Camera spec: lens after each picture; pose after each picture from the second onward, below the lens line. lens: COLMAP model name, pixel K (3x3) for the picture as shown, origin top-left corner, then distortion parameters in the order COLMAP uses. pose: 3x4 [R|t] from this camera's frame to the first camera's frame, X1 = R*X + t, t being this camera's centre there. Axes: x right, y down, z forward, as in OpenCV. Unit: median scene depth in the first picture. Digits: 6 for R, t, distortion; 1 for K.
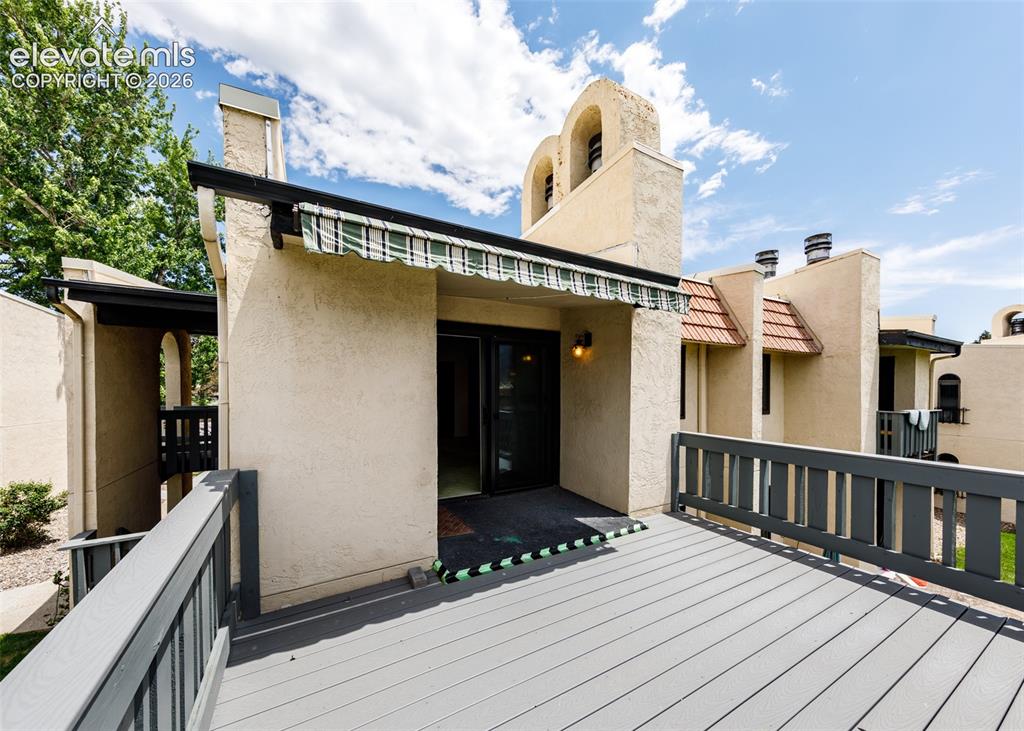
lens RADIAL K [[362.6, 0, 508.2], [0, 362.6, 391.6], [0, 0, 1]] dist [0.001528, -0.000049]
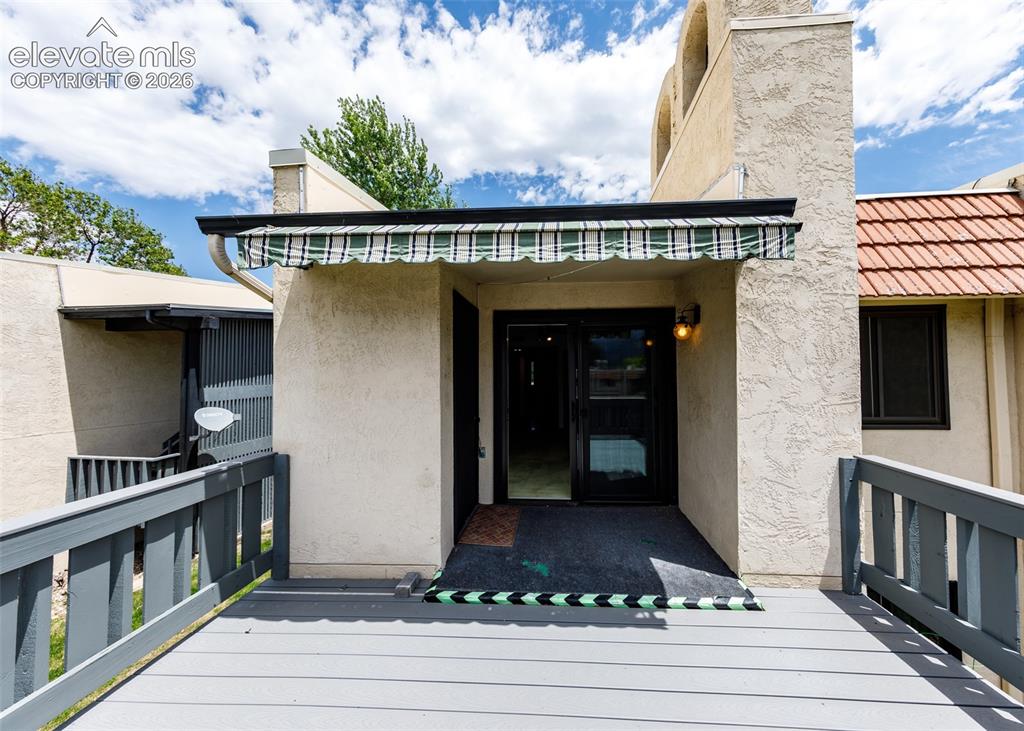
lens RADIAL K [[350.2, 0, 512.0], [0, 350.2, 365.5], [0, 0, 1]] dist [0.008991, -0.000128]
pose [[0.847217, -0.024861, -0.530665, 0.435529], [0.005387, 0.999255, -0.038215, -0.023440], [0.531219, 0.029518, 0.846720, 0.309075]]
